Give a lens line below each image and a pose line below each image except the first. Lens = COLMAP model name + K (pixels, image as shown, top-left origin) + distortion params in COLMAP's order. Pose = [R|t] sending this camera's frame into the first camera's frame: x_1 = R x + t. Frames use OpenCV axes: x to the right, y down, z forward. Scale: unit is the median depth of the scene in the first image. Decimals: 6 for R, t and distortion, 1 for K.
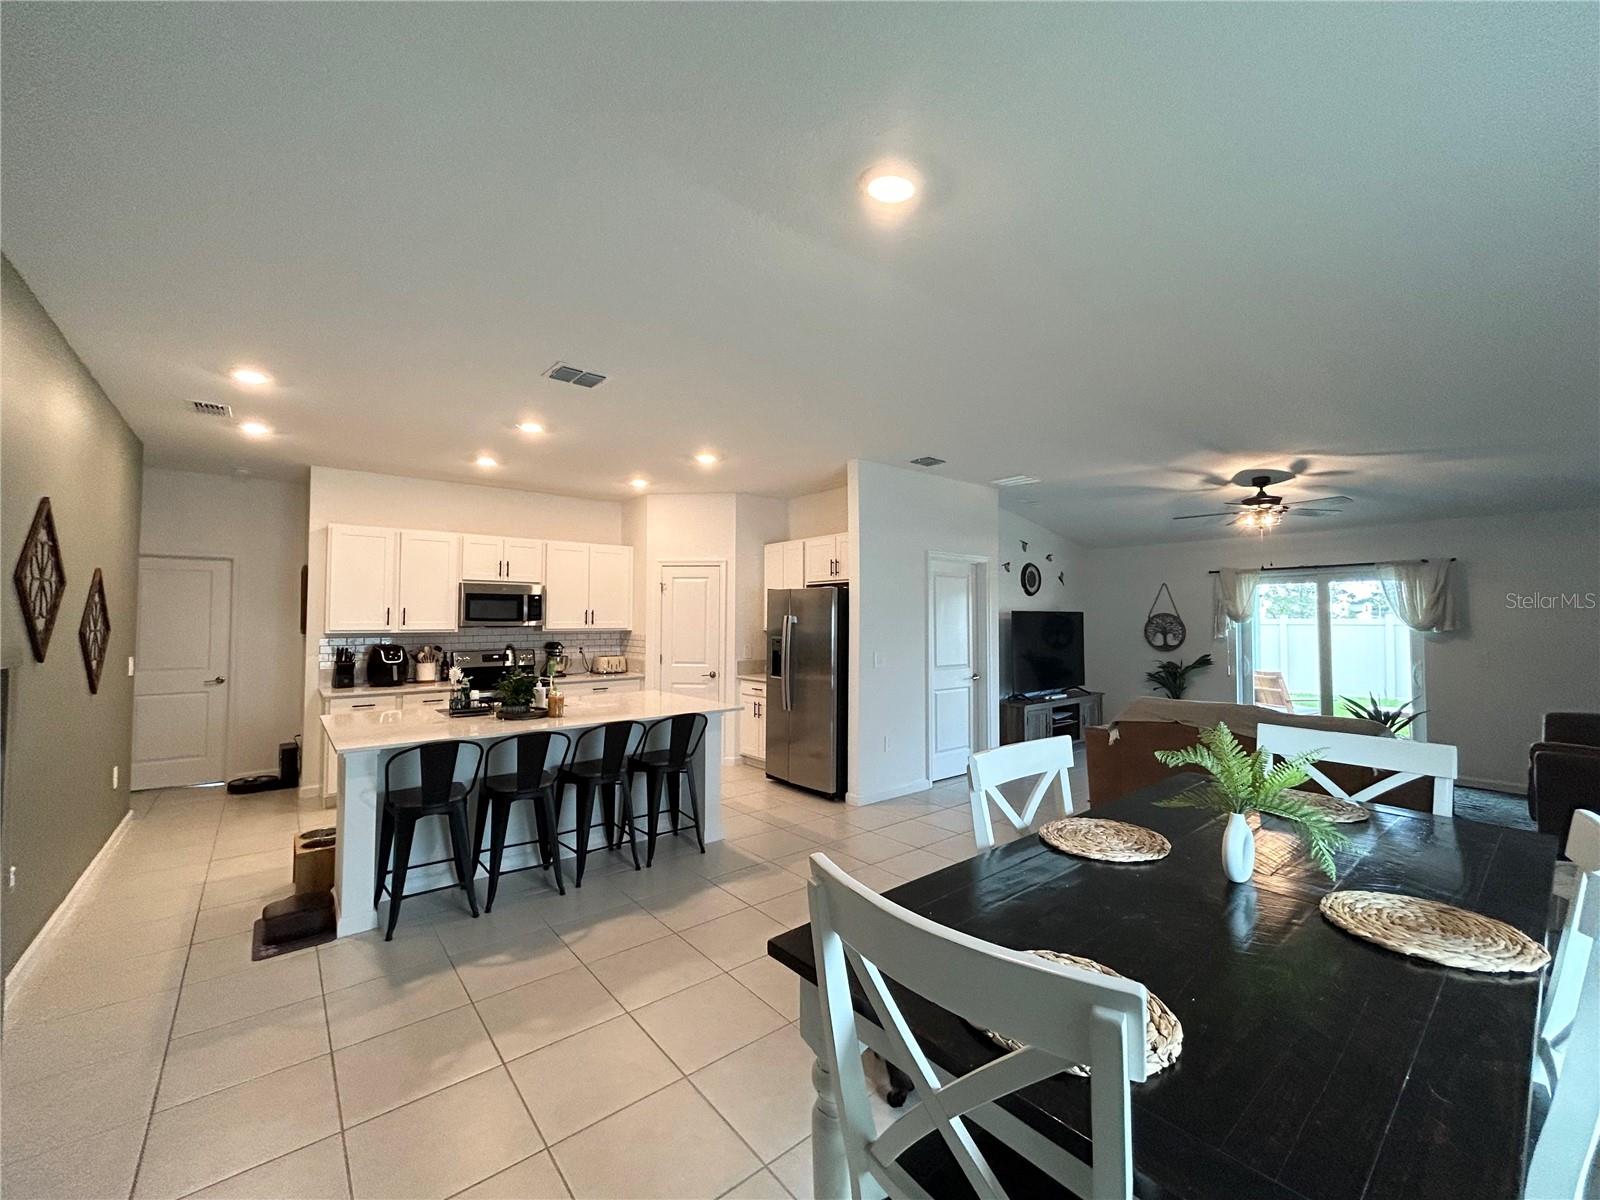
lens RADIAL K [[645.4, 0, 803.3], [0, 645.4, 600.2], [0, 0, 1]] dist [-0.000001, 0.000064]
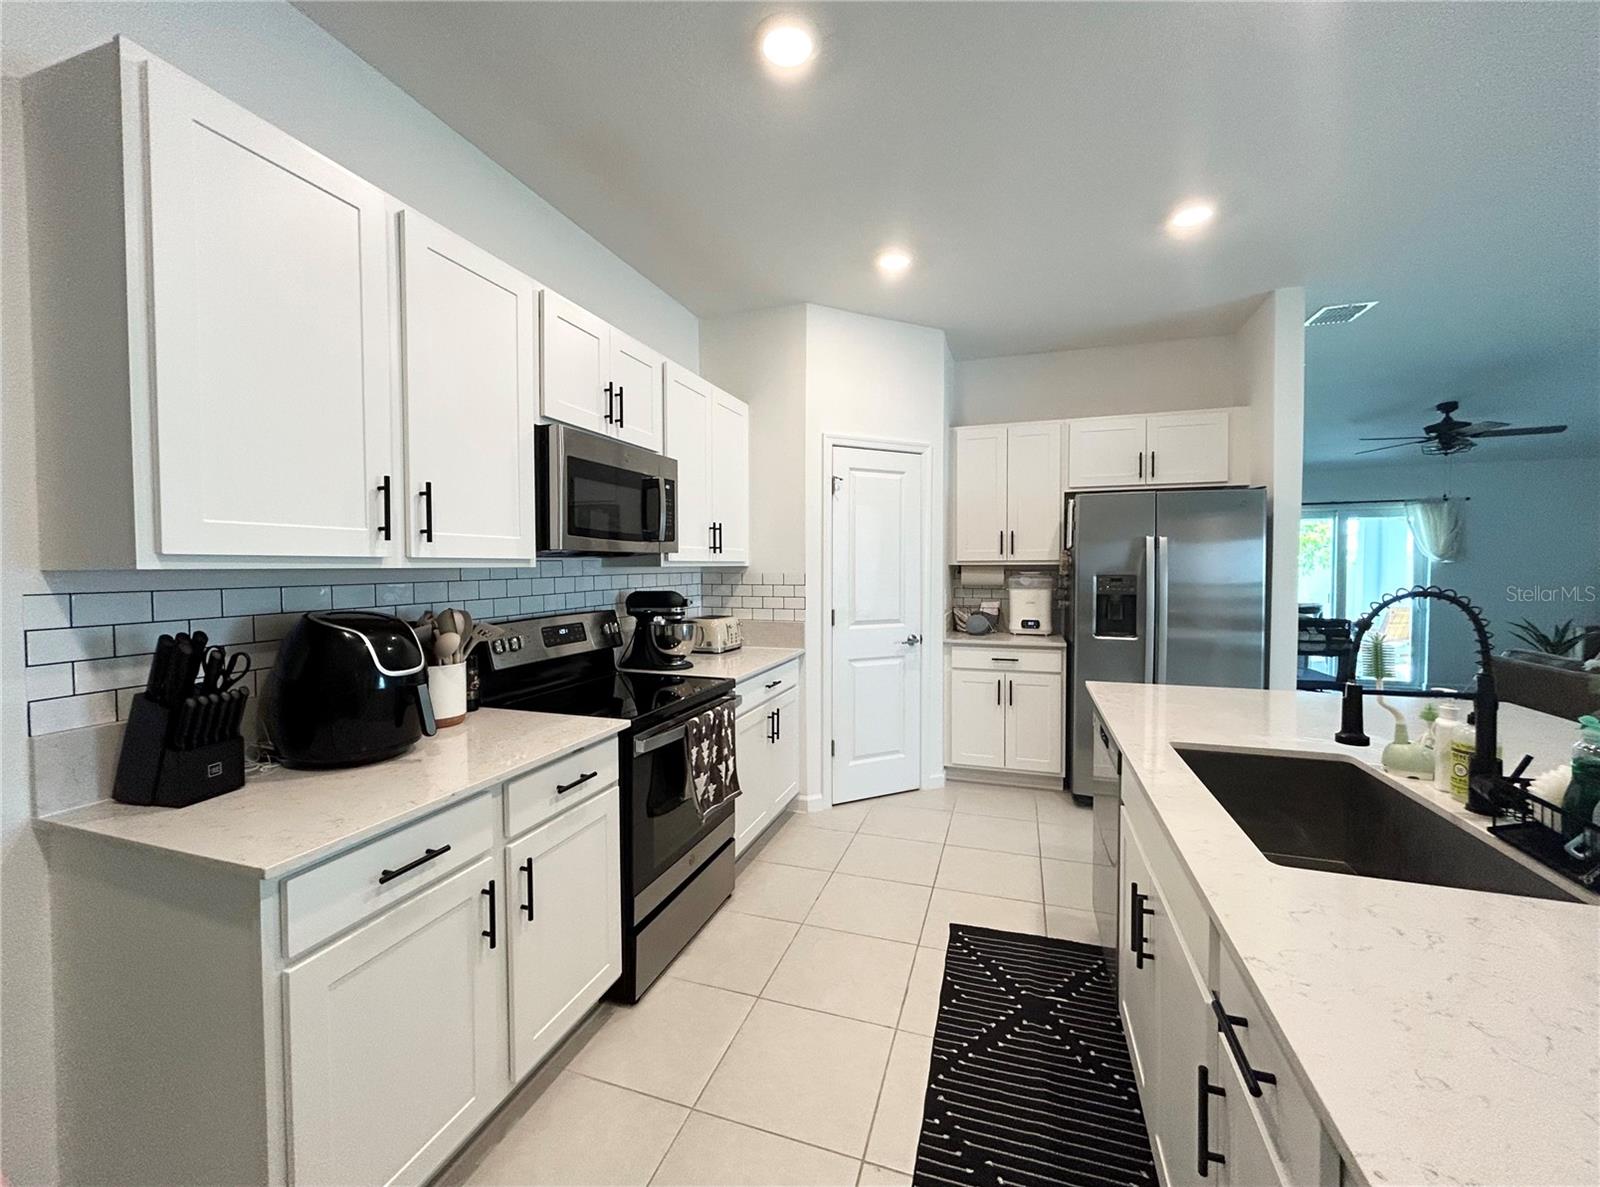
lens RADIAL K [[645.1, 0, 801.5], [0, 645.1, 582.9], [0, 0, 1]] dist [0.001406, 0.000093]
pose [[0.849260, -0.018686, 0.527644, -0.591316], [-0.012073, 0.998425, 0.054790, 0.036434], [-0.527837, -0.052901, 0.847697, 0.624134]]
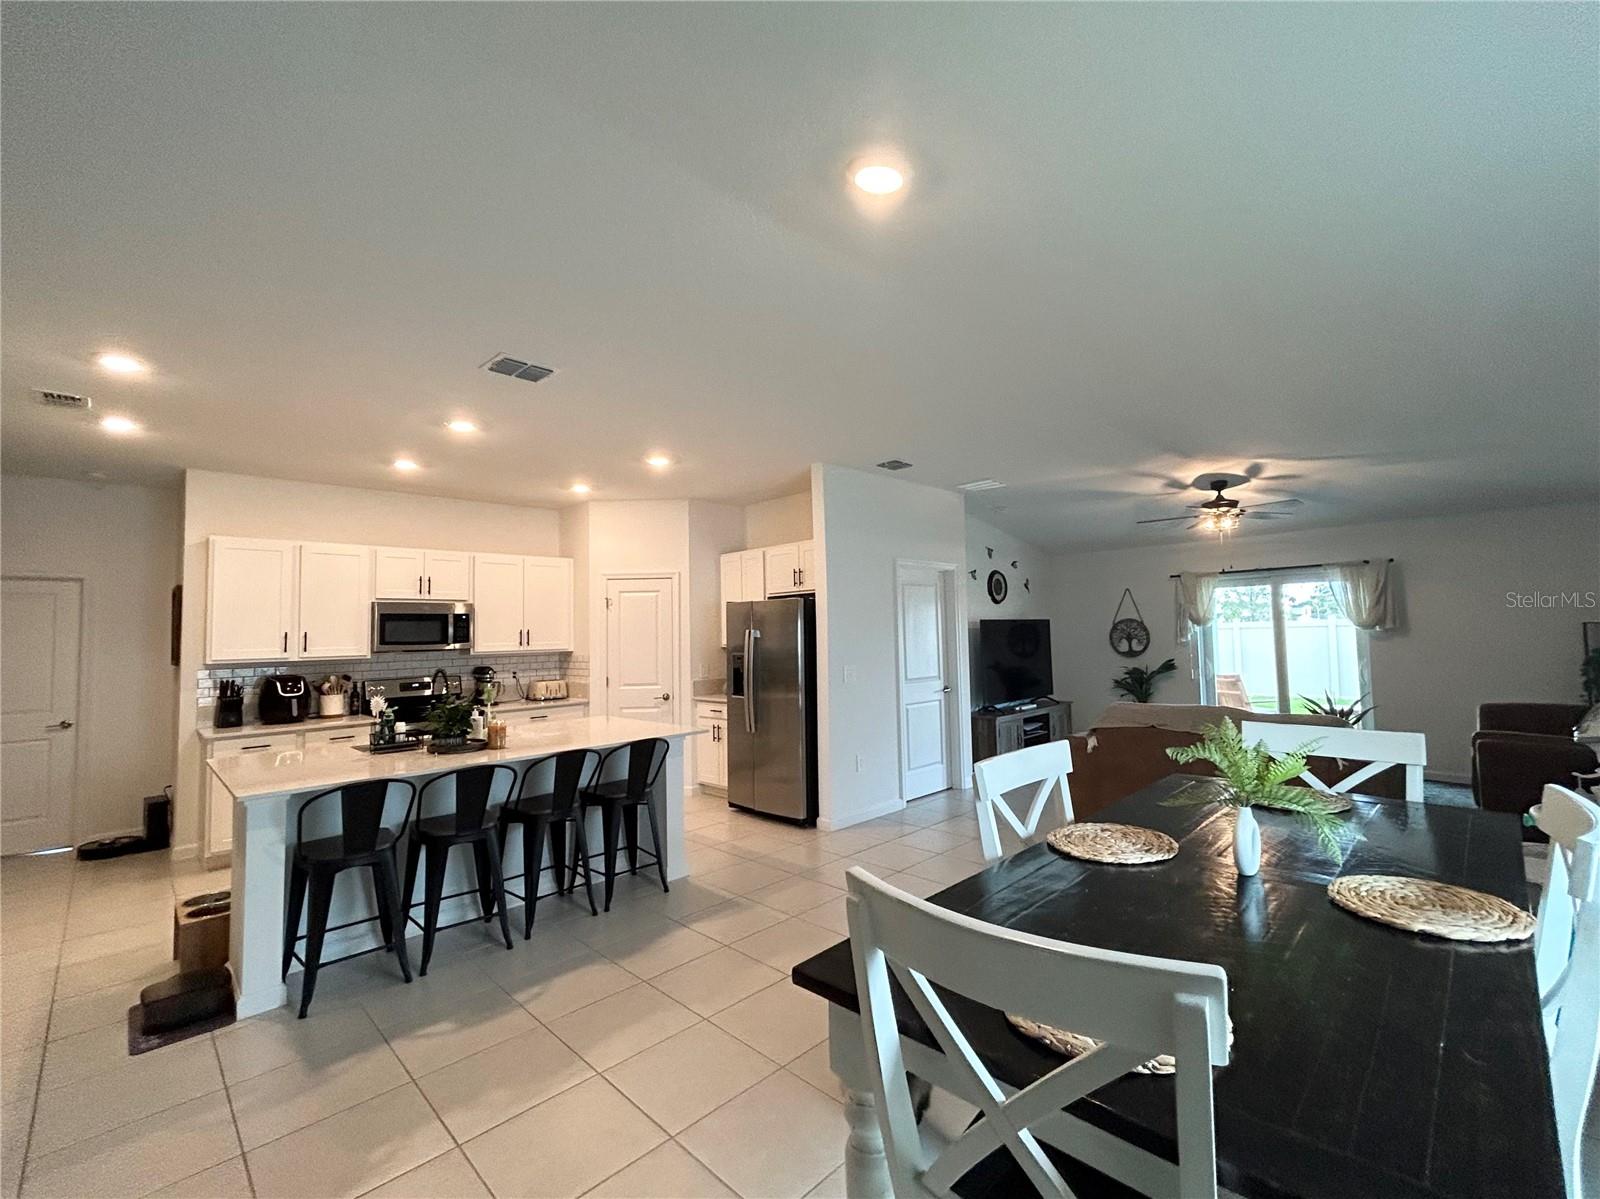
lens RADIAL K [[689.7, 0, 828.2], [0, 689.7, 598.7], [0, 0, 1]] dist [-0.000829, 0.000834]
pose [[0.993532, -0.020007, 0.111773, -0.020446], [0.022661, 0.999489, -0.022524, 0.003735], [-0.111265, 0.024911, 0.993479, -0.000922]]
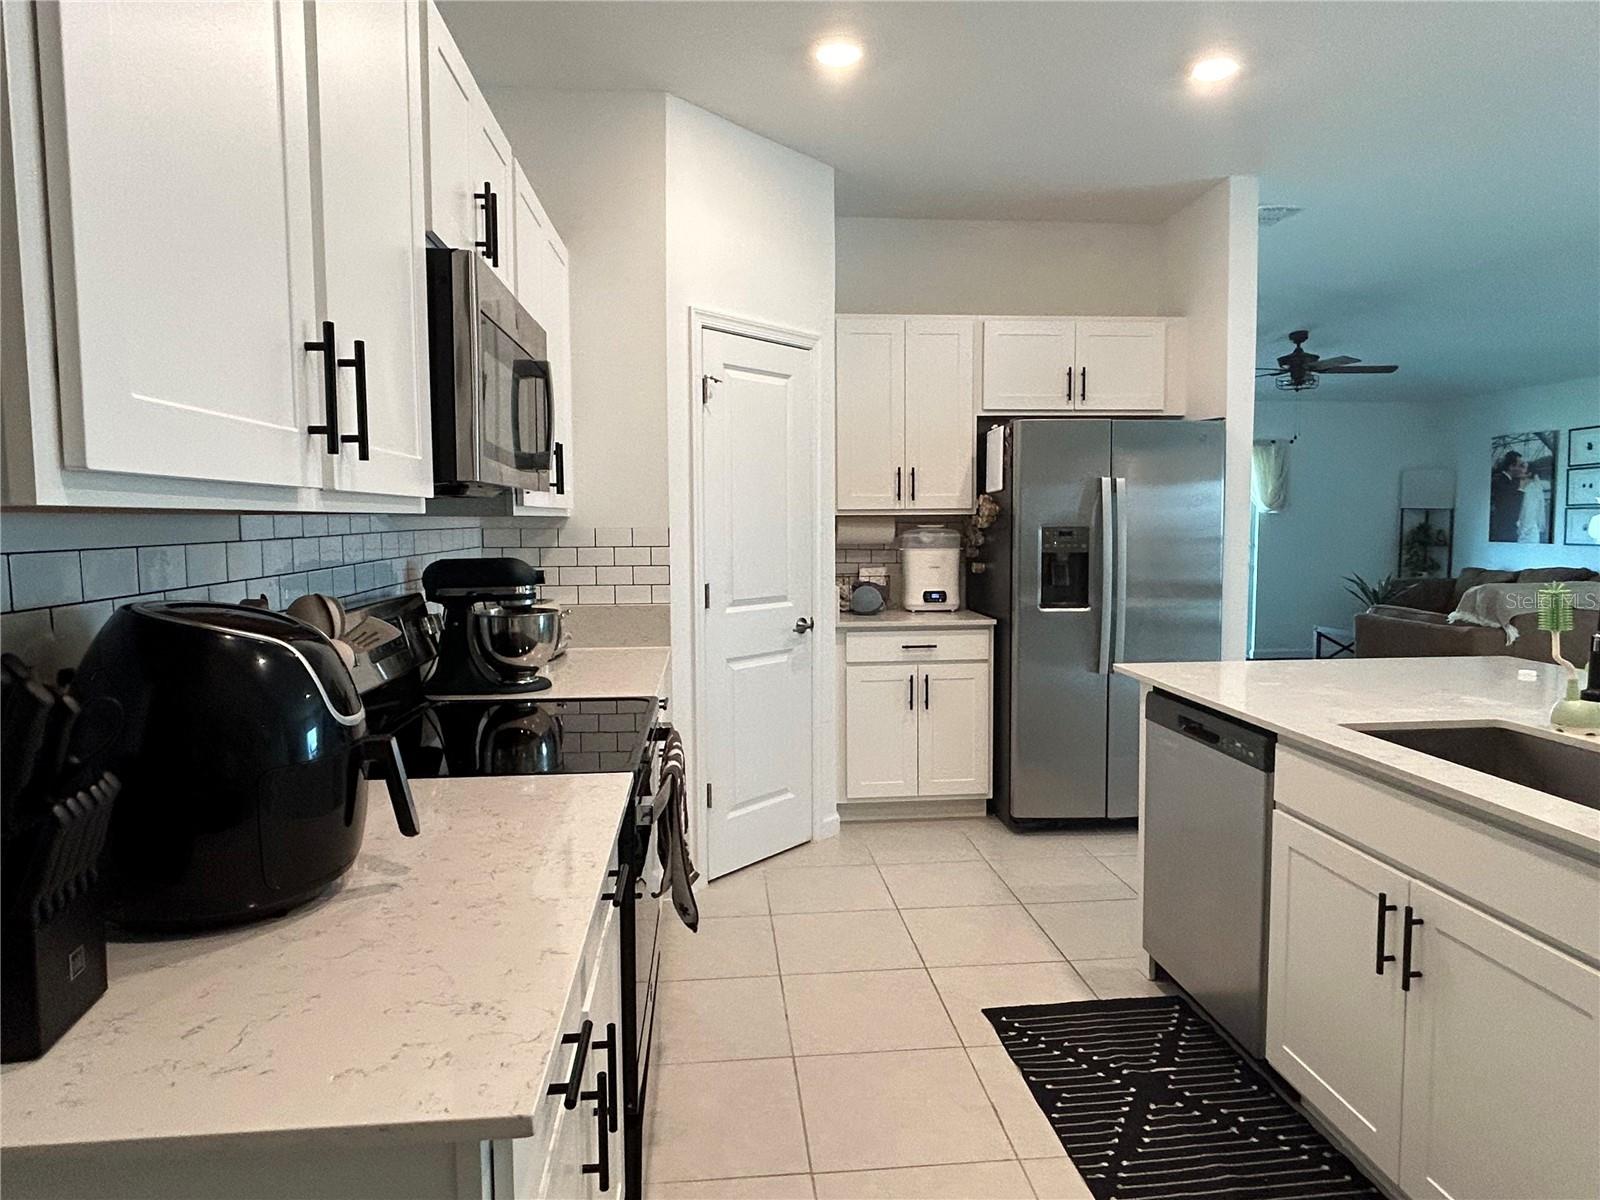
lens RADIAL K [[971.3, 0, 803.3], [0, 971.3, 586.4], [0, 0, 1]] dist [0.016063, -0.025450]
pose [[0.559769, -0.062687, 0.826274, -0.702078], [-0.018459, 0.995944, 0.088064, 0.042772], [-0.828443, -0.064547, 0.556341, 0.743501]]
